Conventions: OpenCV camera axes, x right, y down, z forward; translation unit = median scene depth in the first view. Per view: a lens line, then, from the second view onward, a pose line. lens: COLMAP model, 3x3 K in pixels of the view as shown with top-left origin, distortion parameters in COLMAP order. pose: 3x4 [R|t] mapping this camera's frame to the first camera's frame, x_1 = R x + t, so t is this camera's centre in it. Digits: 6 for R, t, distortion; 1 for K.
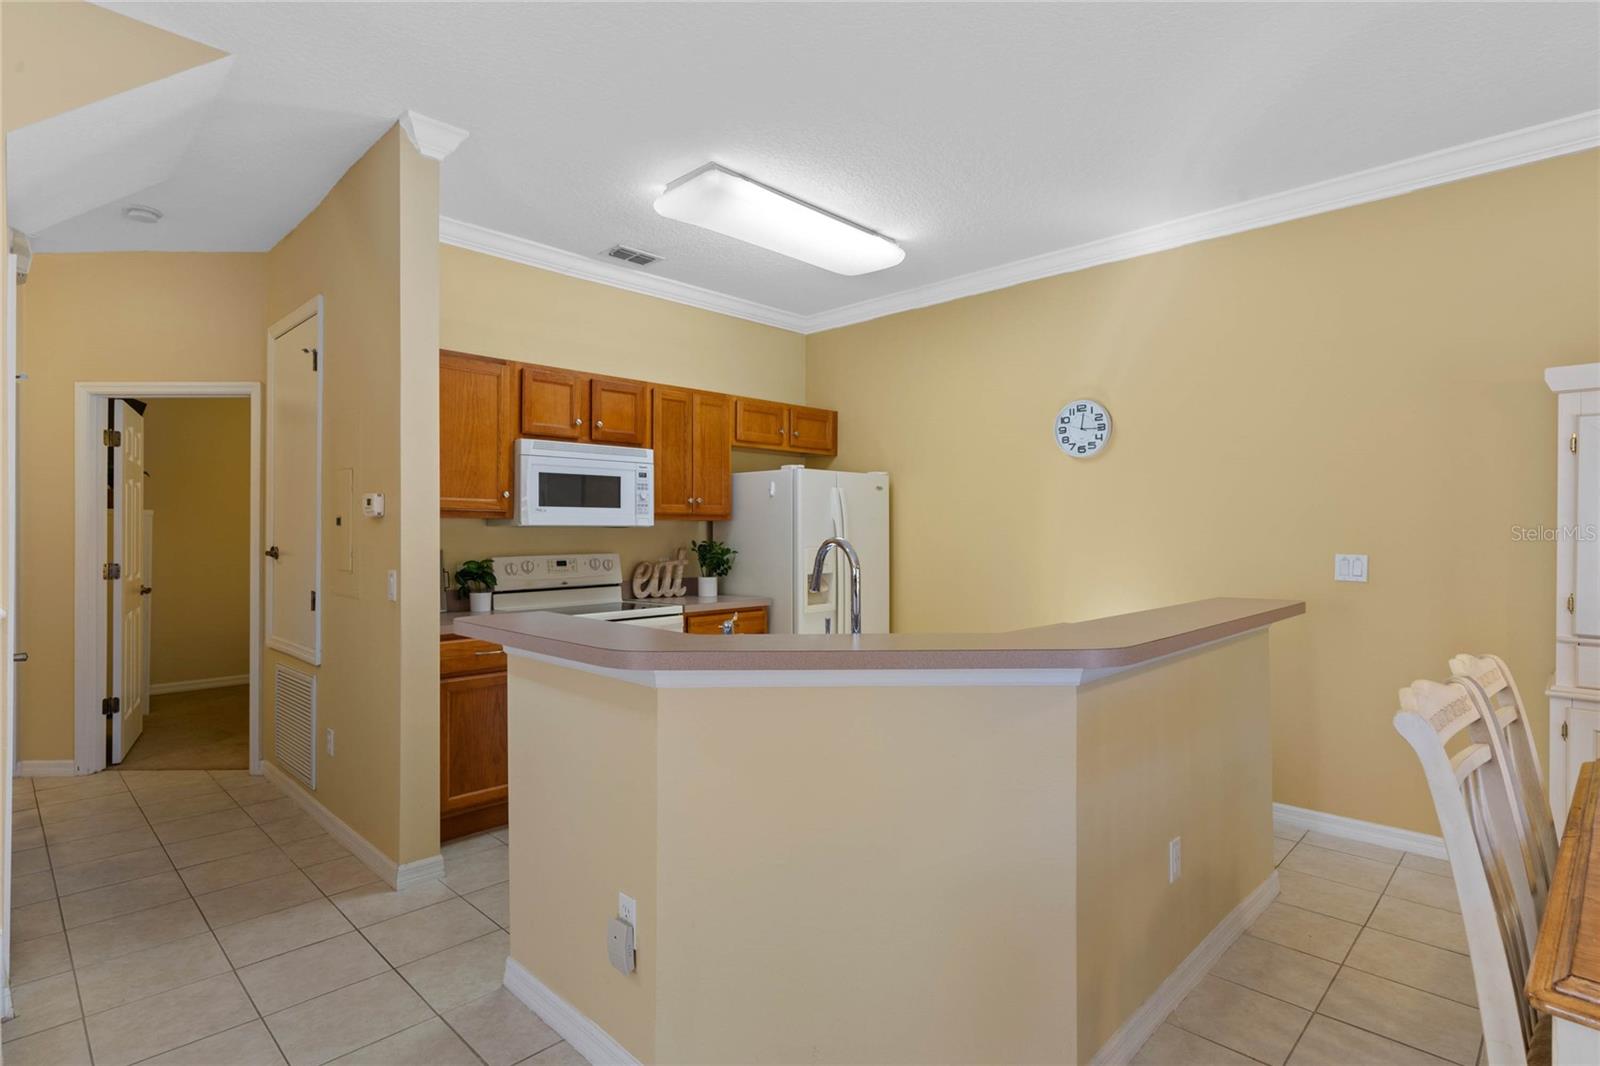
lens RADIAL K [[740.2, 0, 787.6], [0, 740.2, 529.3], [0, 0, 1]] dist [-0.001686, -0.000033]
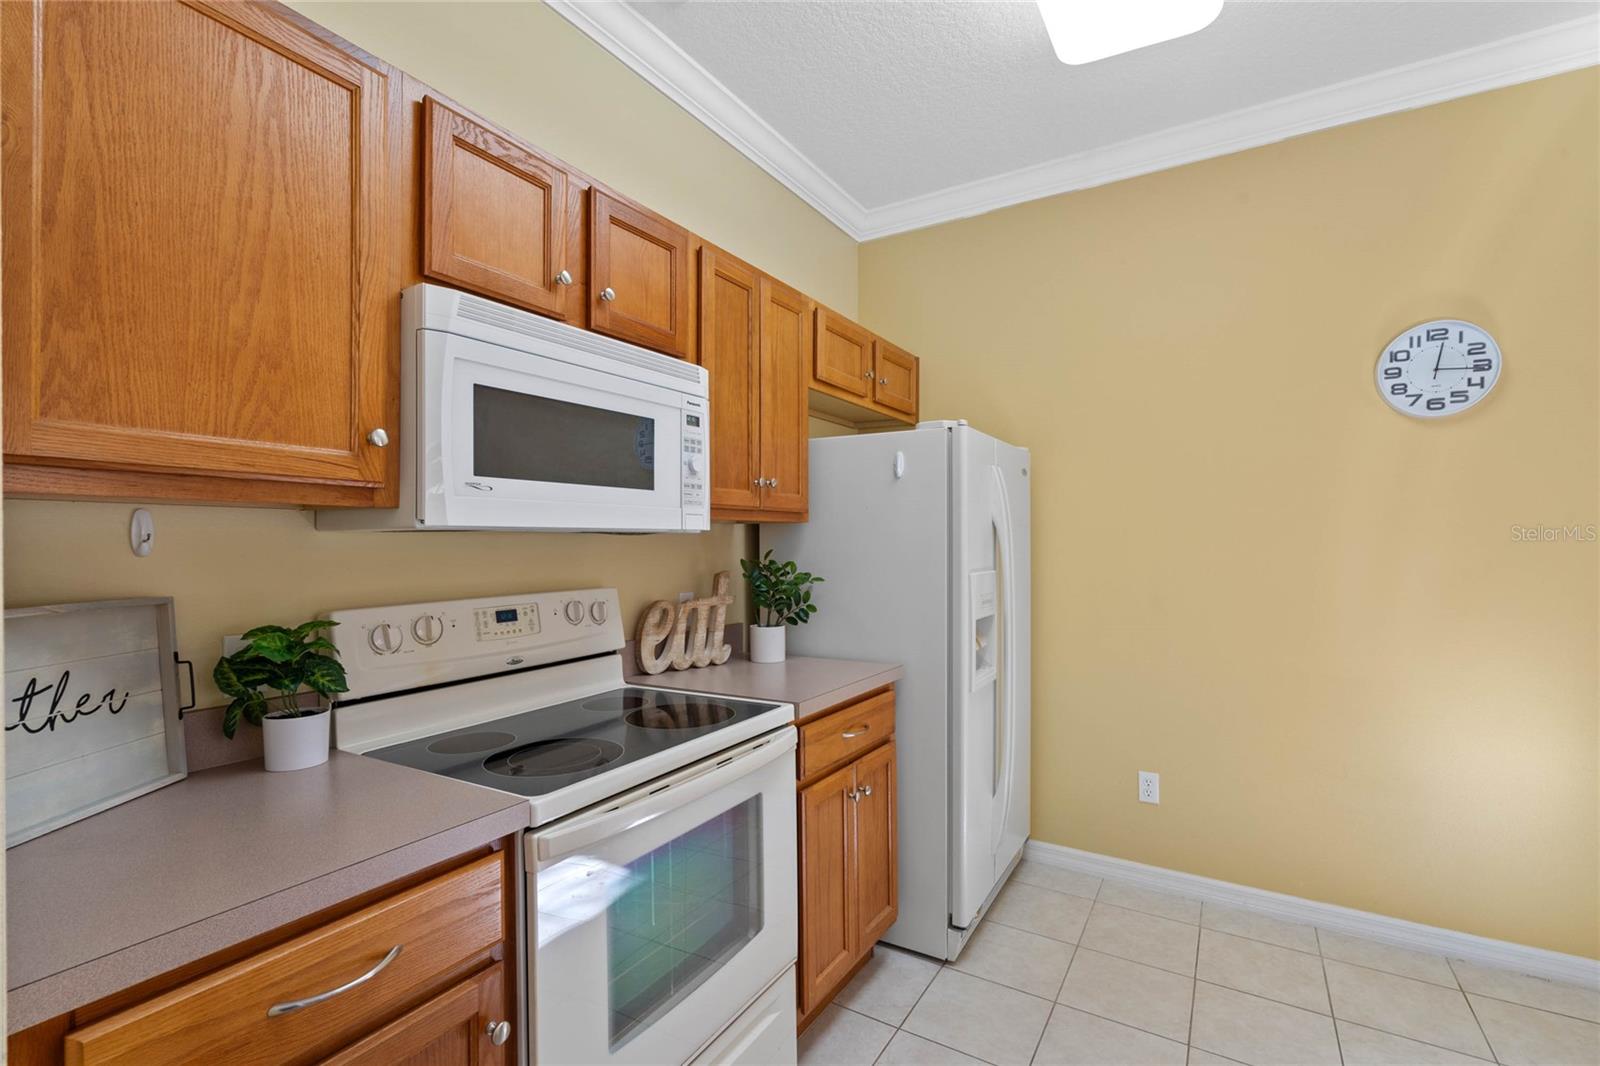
lens RADIAL K [[734.3, 0, 815.5], [0, 734.3, 540.0], [0, 0, 1]] dist [-0.002197, 0.000445]
pose [[0.977551, -0.000237, 0.210698, -0.218148], [-0.000339, 0.999996, 0.002697, -0.000020], [-0.210698, -0.002708, 0.977547, 0.535882]]
